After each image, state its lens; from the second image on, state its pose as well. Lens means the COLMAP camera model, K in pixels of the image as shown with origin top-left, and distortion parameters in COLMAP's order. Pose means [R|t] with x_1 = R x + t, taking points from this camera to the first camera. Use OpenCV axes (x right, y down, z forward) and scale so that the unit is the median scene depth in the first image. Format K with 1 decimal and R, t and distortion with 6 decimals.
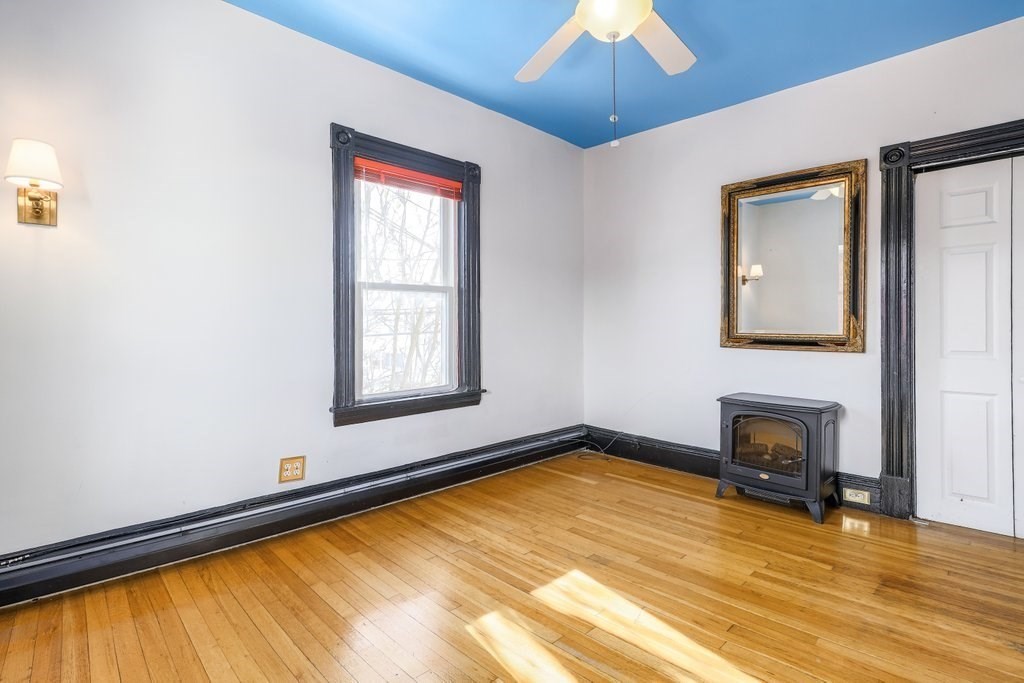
lens RADIAL K [[488.7, 0, 514.9], [0, 488.7, 344.8], [0, 0, 1]] dist [-0.014970, 0.002593]
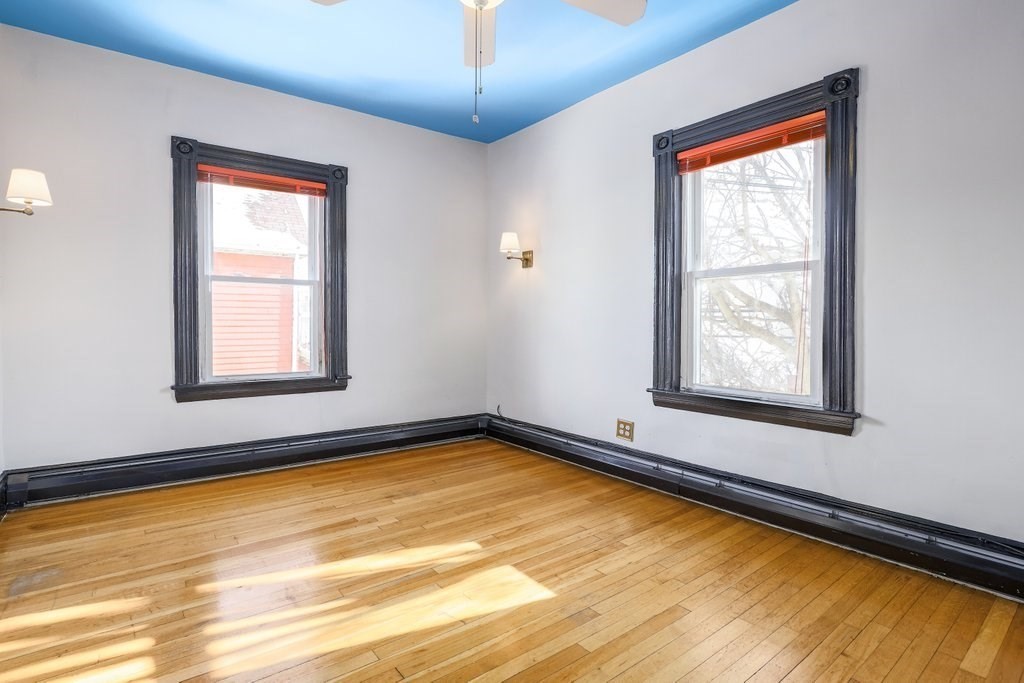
lens RADIAL K [[488.7, 0, 510.8], [0, 488.7, 330.3], [0, 0, 1]] dist [-0.014970, 0.002593]
pose [[-0.076093, 0.026225, -0.996756, 0.754291], [-0.035381, 0.998953, 0.028984, -0.025393], [0.996473, 0.037472, -0.075085, 0.740468]]
